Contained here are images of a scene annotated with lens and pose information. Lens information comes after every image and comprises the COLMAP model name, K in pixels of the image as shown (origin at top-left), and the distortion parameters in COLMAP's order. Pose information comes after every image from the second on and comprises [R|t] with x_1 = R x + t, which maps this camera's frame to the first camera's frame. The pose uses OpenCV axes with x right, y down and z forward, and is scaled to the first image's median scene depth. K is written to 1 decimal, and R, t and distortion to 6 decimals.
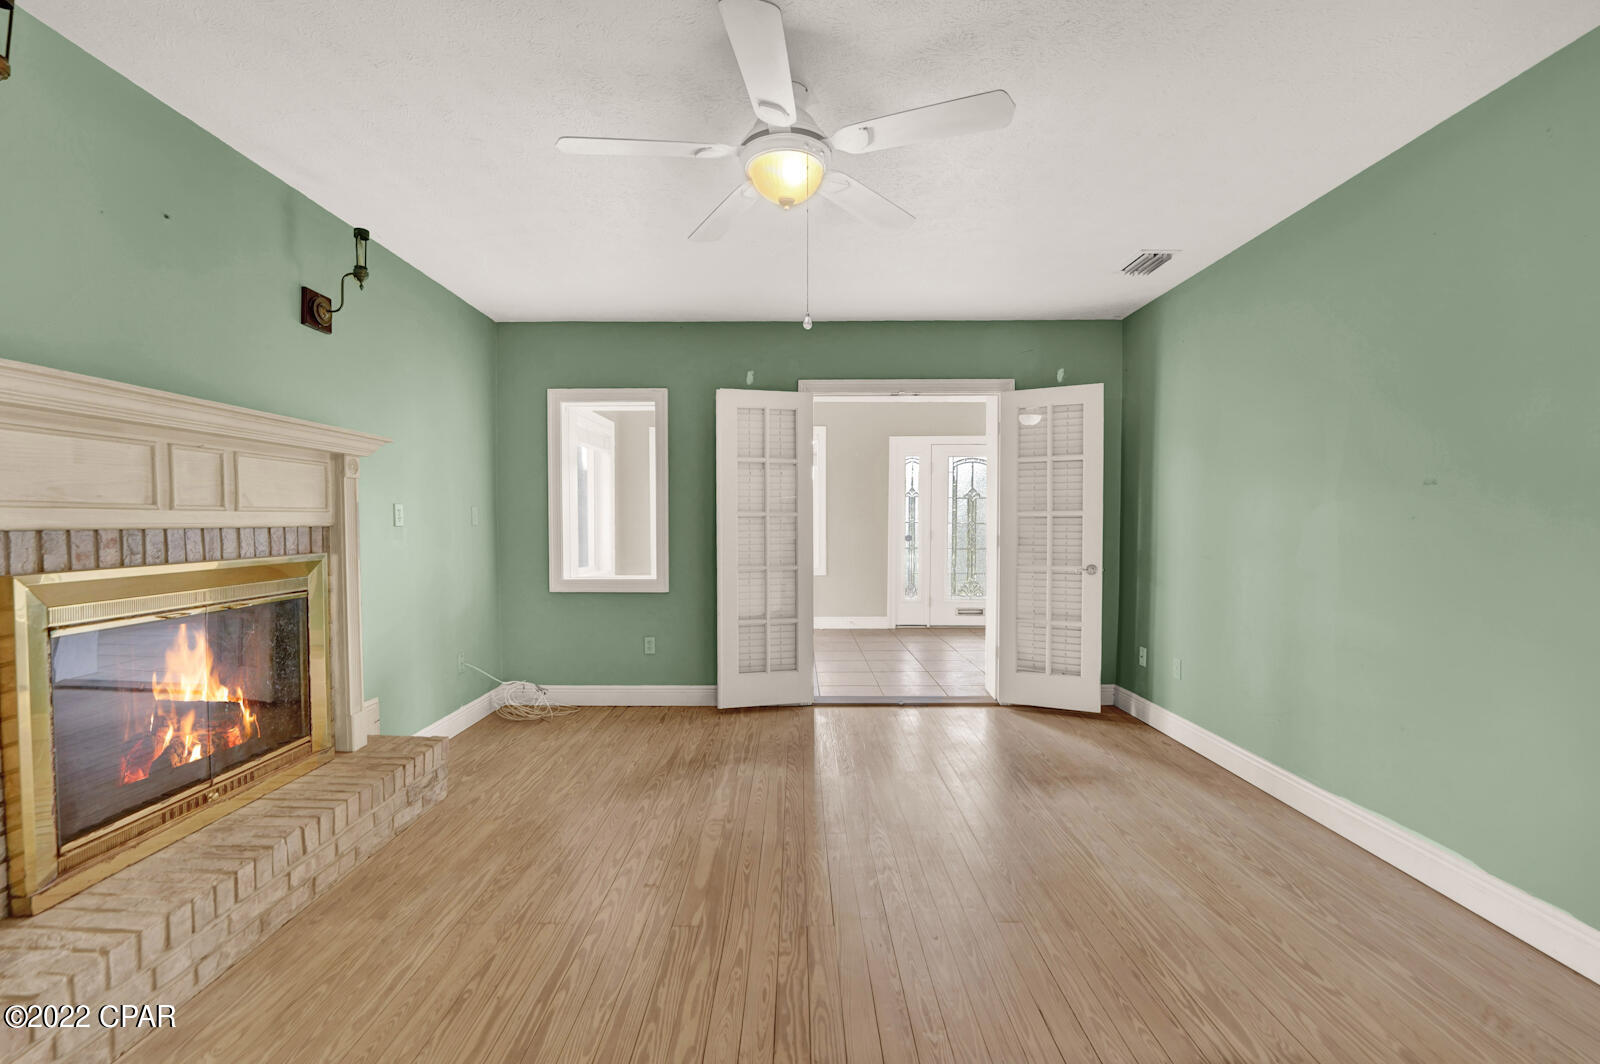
lens RADIAL K [[674.1, 0, 786.9], [0, 674.1, 535.9], [0, 0, 1]] dist [-0.018284, 0.000213]
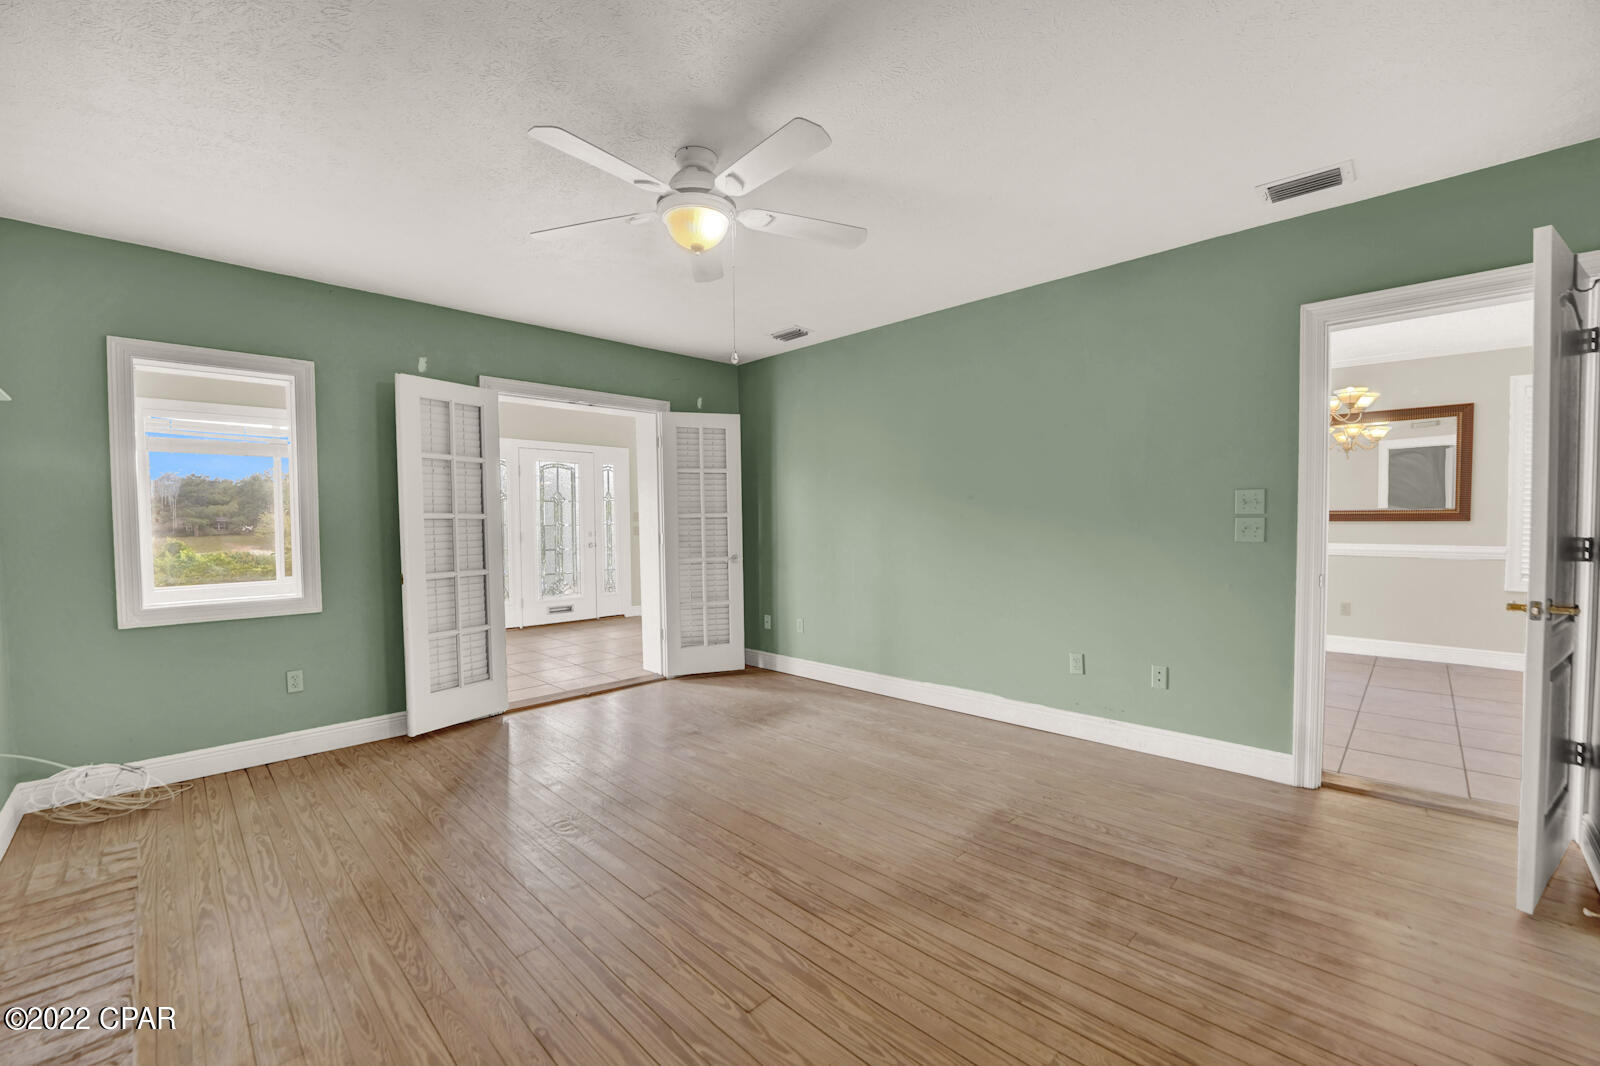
lens RADIAL K [[653.8, 0, 791.7], [0, 653.8, 534.0], [0, 0, 1]] dist [-0.028180, 0.005762]
pose [[0.698592, -0.020167, 0.715236, -0.365910], [0.025697, 0.999665, 0.003088, 0.001474], [-0.715058, 0.016222, 0.698876, 0.049617]]
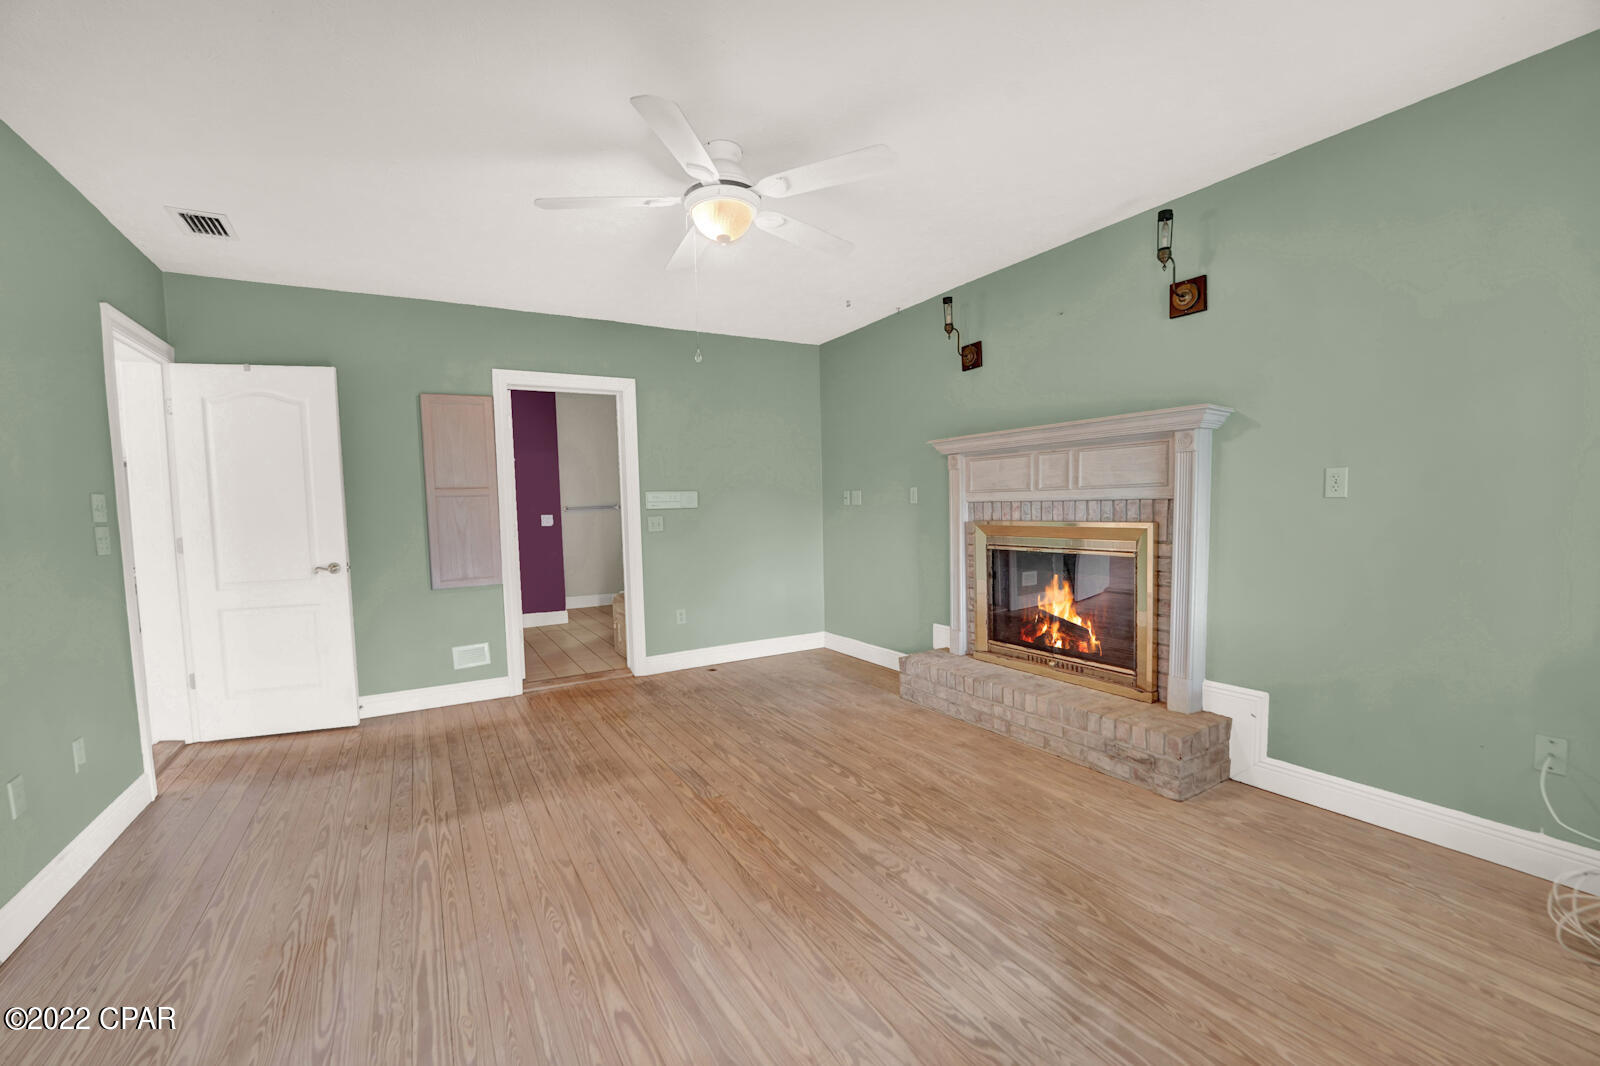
lens RADIAL K [[653.8, 0, 786.8], [0, 653.8, 538.4], [0, 0, 1]] dist [-0.028180, 0.005762]
pose [[-0.859074, 0.053113, -0.509089, 0.267503], [0.016359, 0.996943, 0.076404, -0.027324], [0.511590, 0.057308, -0.857316, 1.069003]]
